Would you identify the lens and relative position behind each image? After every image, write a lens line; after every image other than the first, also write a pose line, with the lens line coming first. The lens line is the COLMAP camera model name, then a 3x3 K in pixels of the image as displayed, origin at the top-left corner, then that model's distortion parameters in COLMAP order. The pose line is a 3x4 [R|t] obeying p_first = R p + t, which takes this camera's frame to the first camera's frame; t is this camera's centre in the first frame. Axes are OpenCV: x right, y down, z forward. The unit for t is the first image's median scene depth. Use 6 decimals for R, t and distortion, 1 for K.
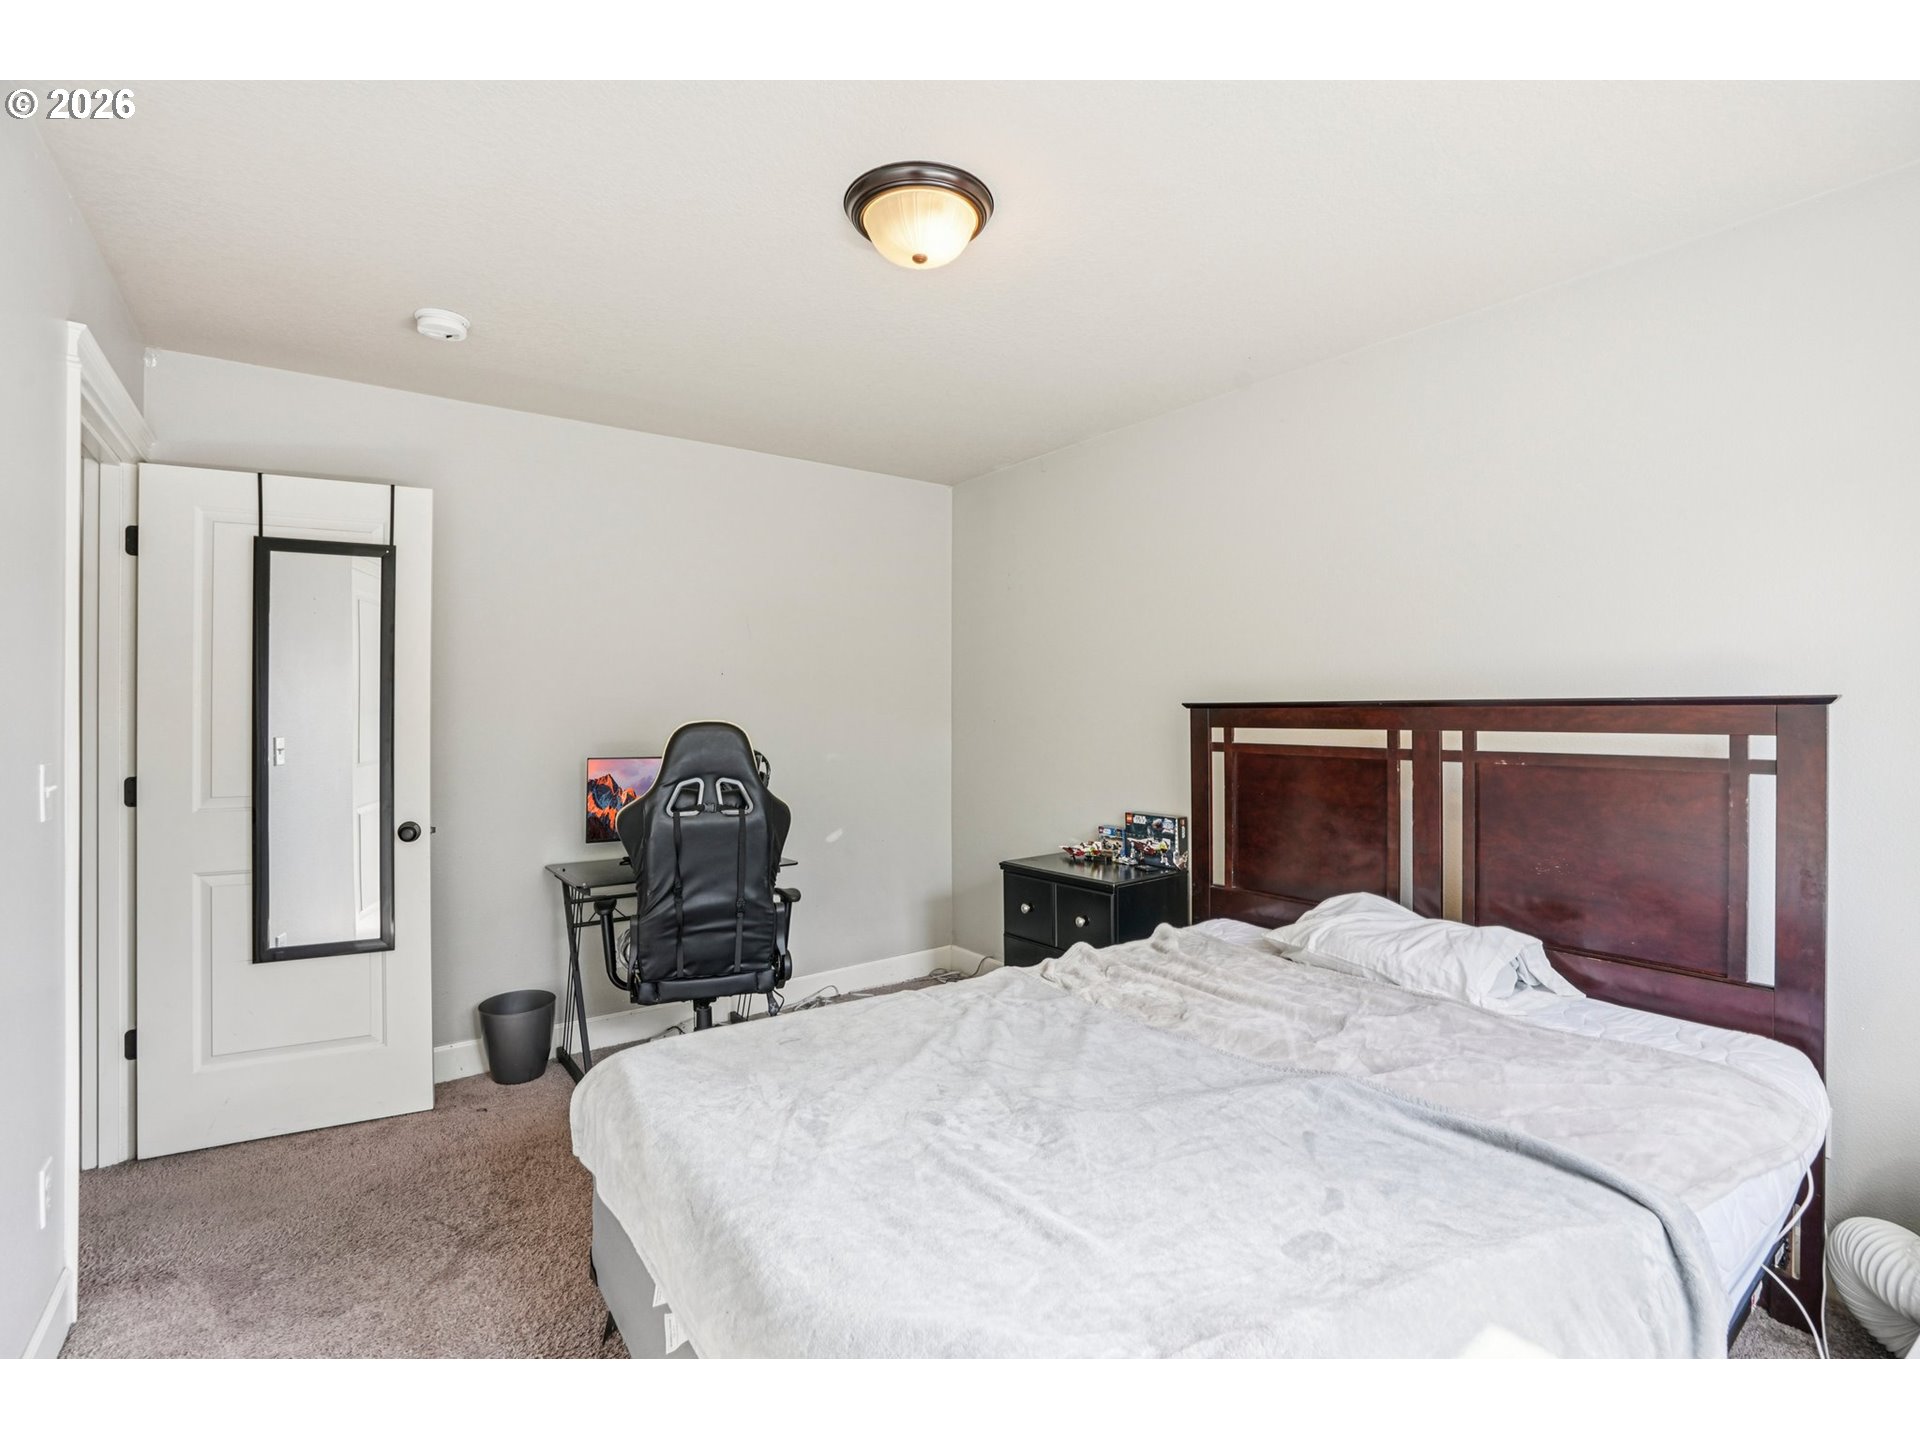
lens RADIAL K [[888.5, 0, 960.2], [0, 888.5, 720.7], [0, 0, 1]] dist [-0.052123, 0.020980]
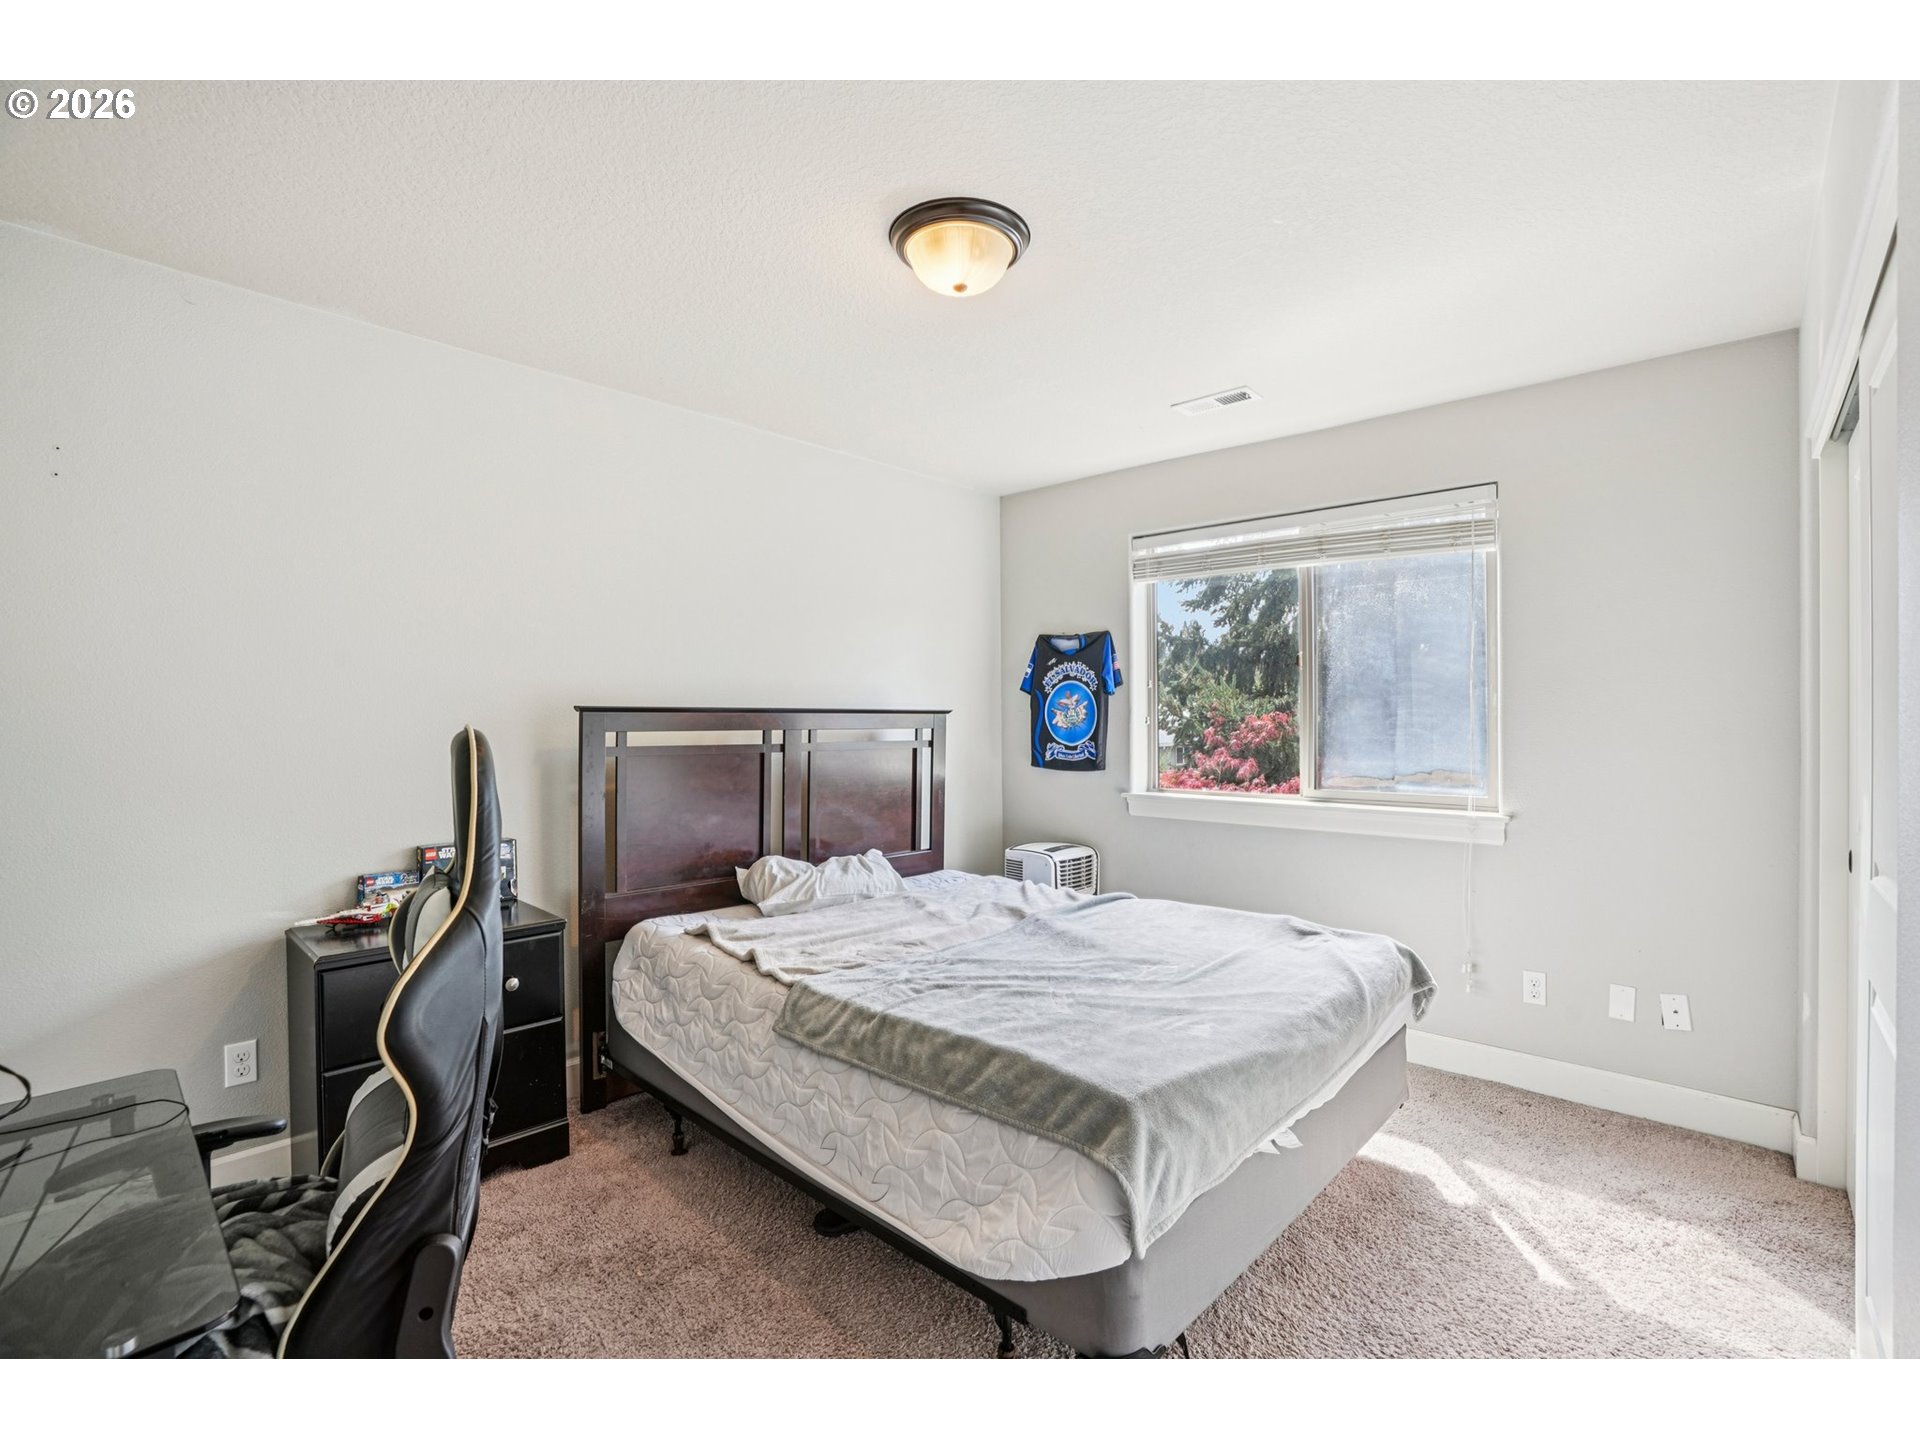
lens RADIAL K [[888.5, 0, 960.2], [0, 888.5, 720.7], [0, 0, 1]] dist [-0.052123, 0.020980]
pose [[-0.222462, -0.004346, 0.974932, -0.896496], [0.003232, 0.999981, 0.005196, -0.009900], [-0.974936, 0.004306, -0.222444, 1.027382]]
